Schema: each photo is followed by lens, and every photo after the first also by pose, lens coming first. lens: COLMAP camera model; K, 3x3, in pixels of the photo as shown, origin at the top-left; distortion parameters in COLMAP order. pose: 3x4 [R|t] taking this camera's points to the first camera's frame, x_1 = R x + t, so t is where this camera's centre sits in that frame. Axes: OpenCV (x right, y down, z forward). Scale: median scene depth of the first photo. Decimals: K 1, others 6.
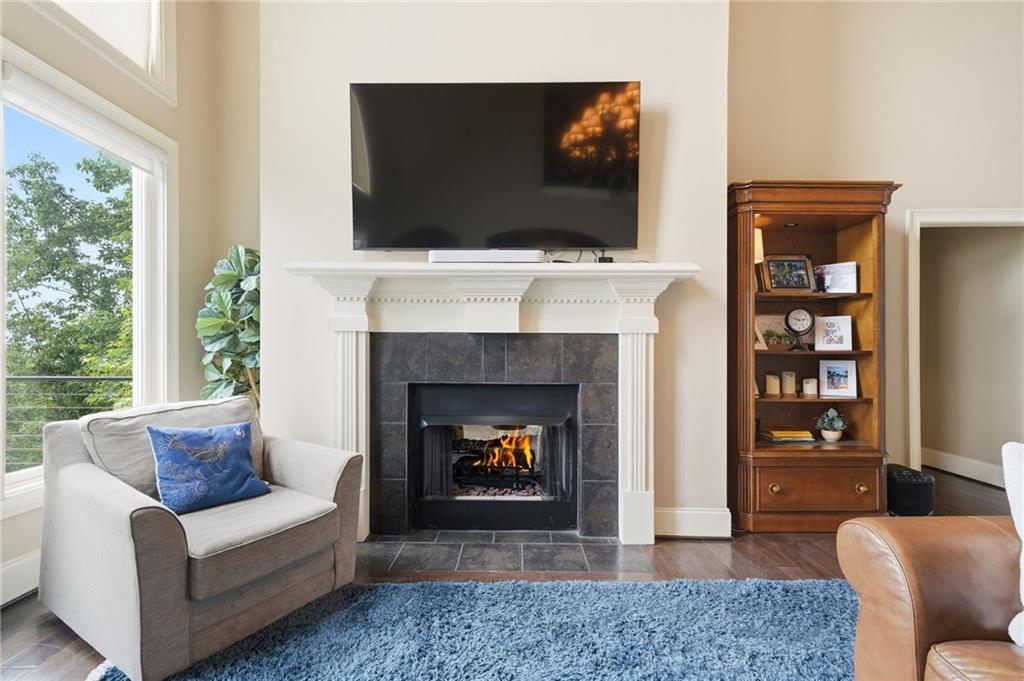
lens RADIAL K [[443.5, 0, 515.8], [0, 443.5, 347.4], [0, 0, 1]] dist [0.001163, 0.000002]
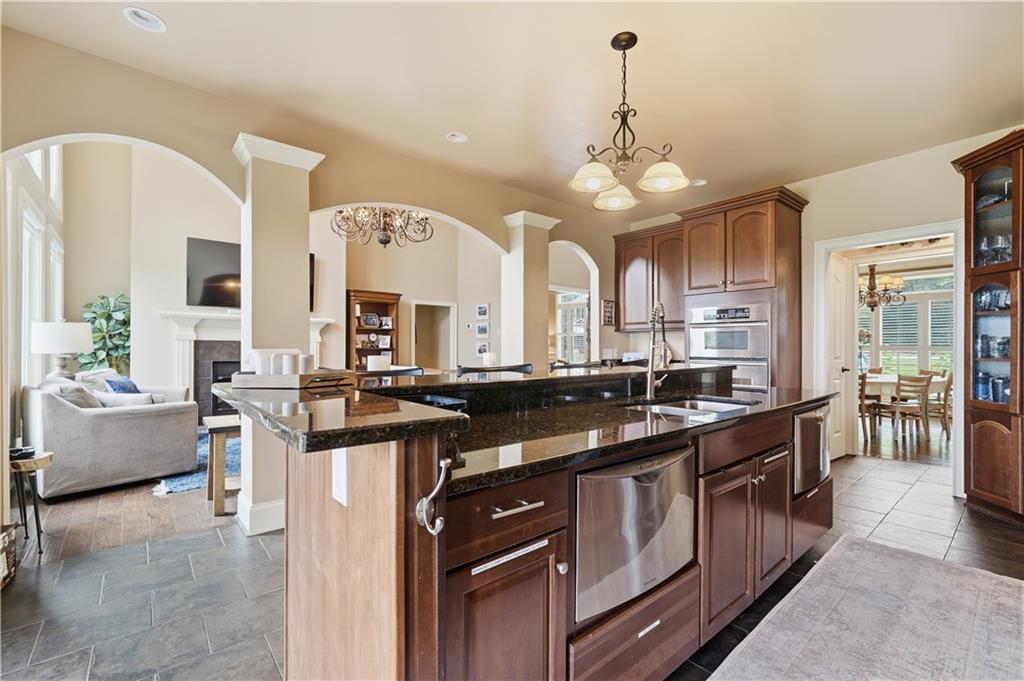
lens RADIAL K [[443.5, 0, 517.7], [0, 443.5, 344.2], [0, 0, 1]] dist [0.001163, 0.000002]
pose [[0.758044, 0.005686, 0.652179, -0.499073], [-0.007998, 0.999968, 0.000578, -0.025232], [-0.652155, -0.005655, 0.758065, -1.739754]]
